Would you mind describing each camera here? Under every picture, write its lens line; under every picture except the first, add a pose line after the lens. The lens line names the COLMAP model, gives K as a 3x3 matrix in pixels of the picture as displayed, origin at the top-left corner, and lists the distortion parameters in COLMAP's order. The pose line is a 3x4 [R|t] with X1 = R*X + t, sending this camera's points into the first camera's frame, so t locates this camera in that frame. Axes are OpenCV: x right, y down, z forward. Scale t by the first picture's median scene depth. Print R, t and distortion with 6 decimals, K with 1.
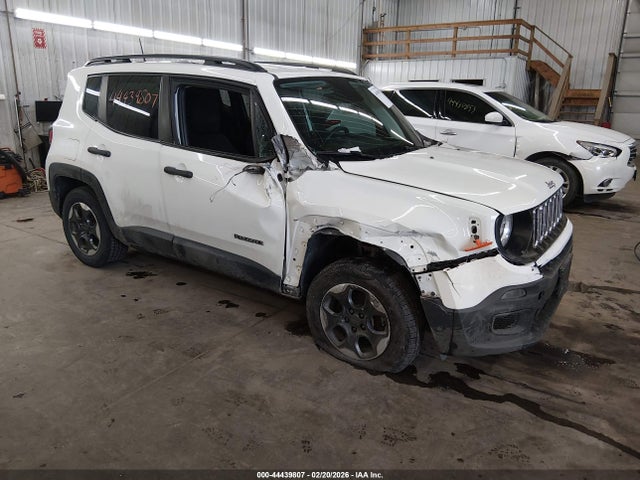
lens RADIAL K [[493.5, 0, 320.0], [0, 493.5, 240.0], [0, 0, 1]] dist [0.051799, -0.072714]
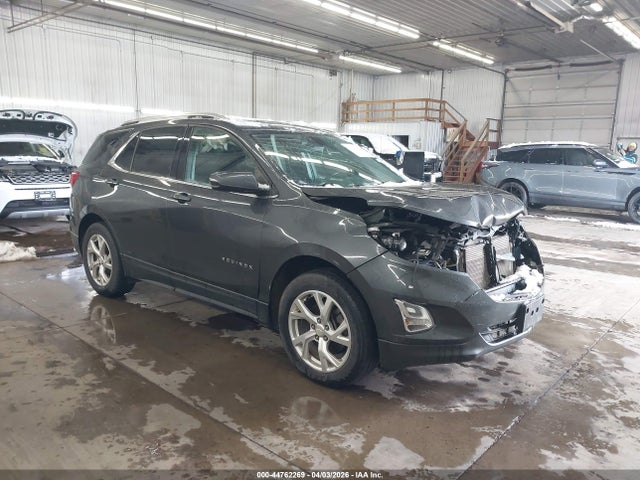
lens RADIAL K [[510.5, 0, 320.8], [0, 510.5, 254.8], [0, 0, 1]] dist [0.012157, 0.002223]
pose [[0.988609, 0.030720, -0.147341, 0.294095], [-0.040772, 0.997006, -0.065694, 0.167118], [0.144882, 0.070953, 0.986902, -0.592458]]
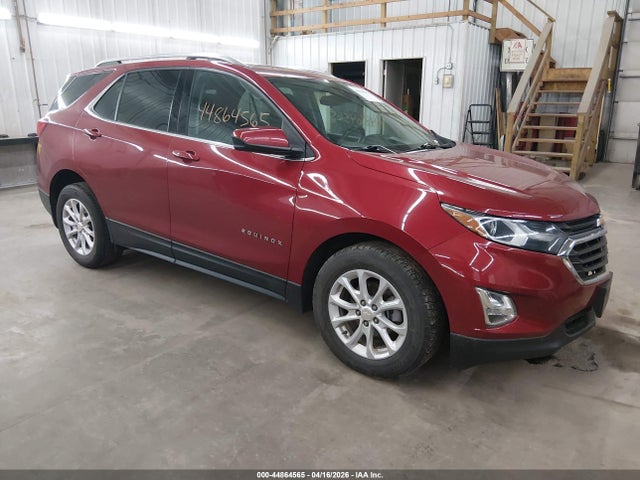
lens RADIAL K [[494.9, 0, 319.4], [0, 494.9, 242.5], [0, 0, 1]] dist [0.008116, -0.017410]
pose [[0.998655, -0.008338, -0.051163, 0.211934], [0.009134, 0.999840, 0.015360, -0.075711], [0.051027, -0.015807, 0.998572, 0.294283]]
